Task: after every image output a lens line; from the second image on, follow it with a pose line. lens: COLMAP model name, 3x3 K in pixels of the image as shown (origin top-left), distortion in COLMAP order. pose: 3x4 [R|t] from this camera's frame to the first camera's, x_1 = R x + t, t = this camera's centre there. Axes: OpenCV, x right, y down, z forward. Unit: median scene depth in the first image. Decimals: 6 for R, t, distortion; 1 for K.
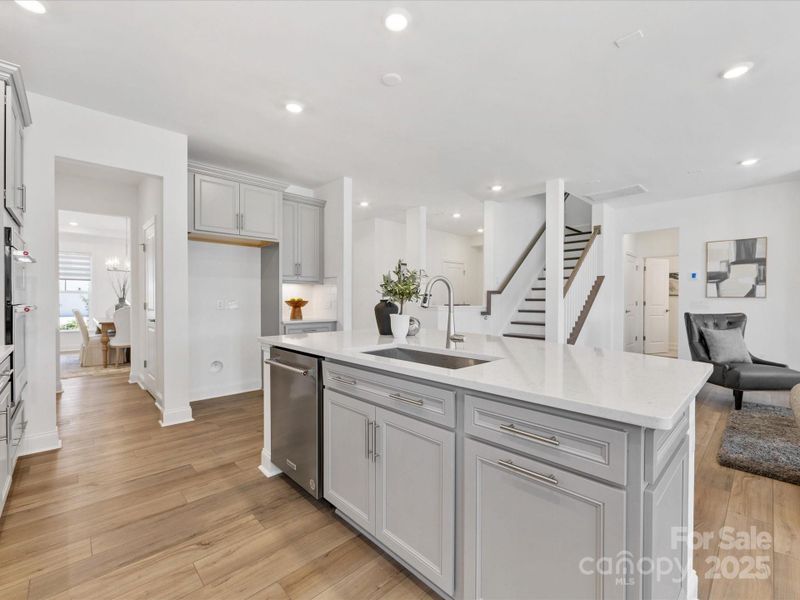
lens RADIAL K [[353.0, 0, 400.5], [0, 353.0, 302.2], [0, 0, 1]] dist [-0.002905, -0.000057]
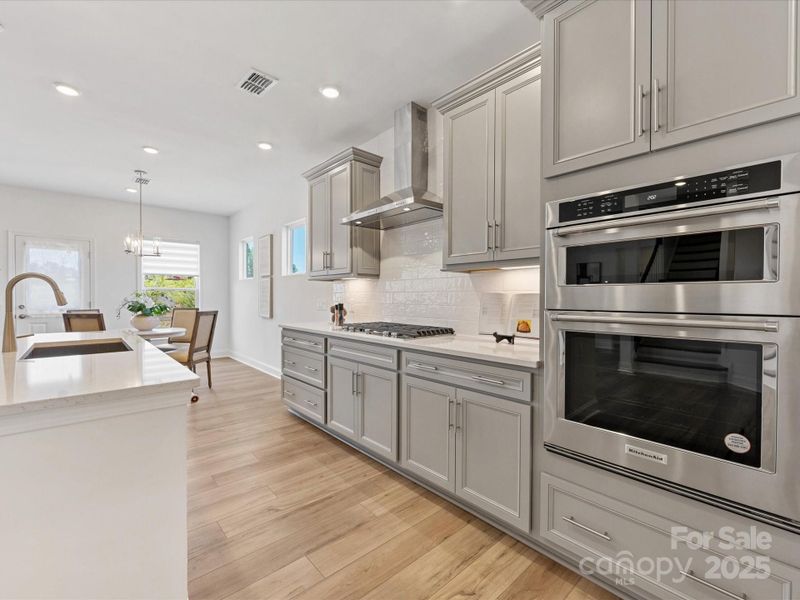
lens RADIAL K [[353.0, 0, 400.7], [0, 353.0, 301.9], [0, 0, 1]] dist [-0.002905, -0.000057]
pose [[-0.999529, -0.009419, 0.029202, -0.498834], [-0.008854, 0.999772, 0.019420, -0.011375], [-0.029378, 0.019152, -0.999385, 1.058548]]
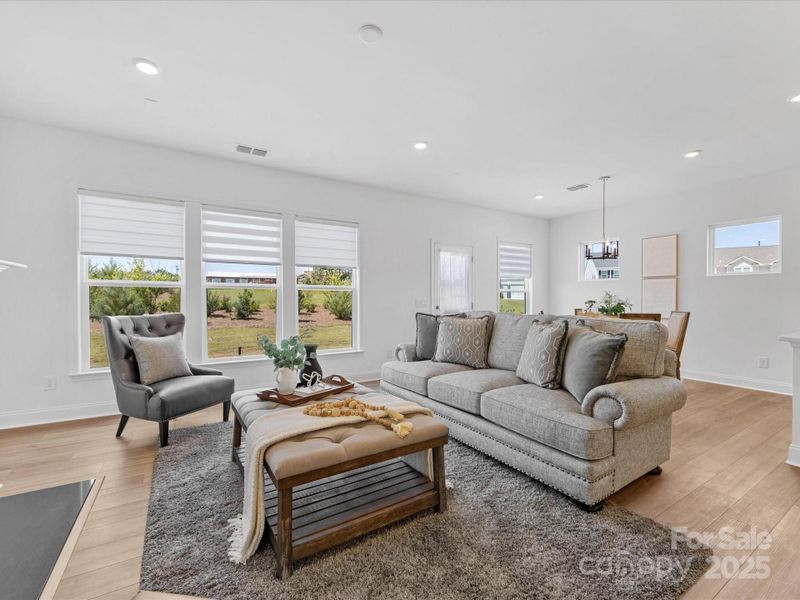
lens RADIAL K [[353.0, 0, 400.8], [0, 353.0, 300.7], [0, 0, 1]] dist [-0.002905, -0.000057]
pose [[-0.979302, -0.004712, 0.202349, 0.977593], [-0.001917, 0.999900, 0.014005, -0.002863], [-0.202395, 0.013327, -0.979213, 1.267405]]
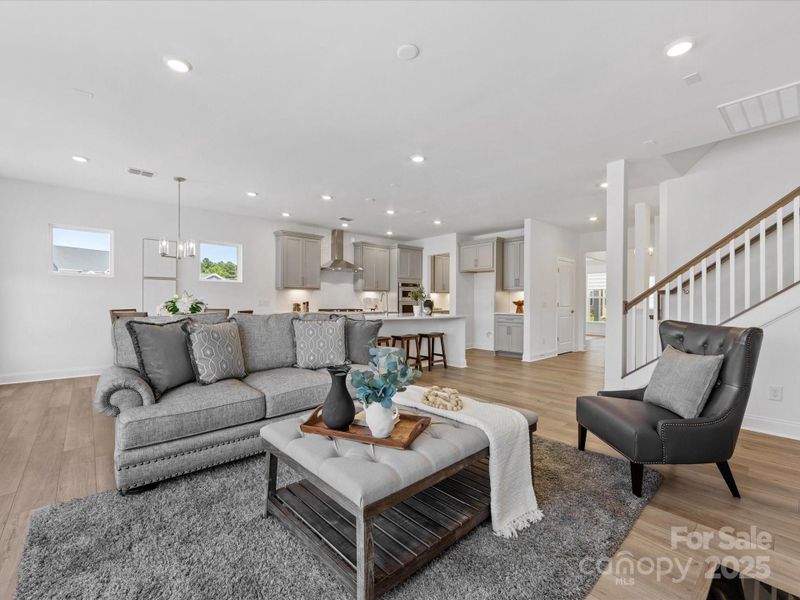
lens RADIAL K [[353.0, 0, 396.9], [0, 353.0, 299.5], [0, 0, 1]] dist [-0.002905, -0.000057]
pose [[-0.035252, -0.008139, -0.999345, 1.819266], [-0.015496, 0.999851, -0.007596, 0.009679], [0.999258, 0.015218, -0.035373, 0.677184]]
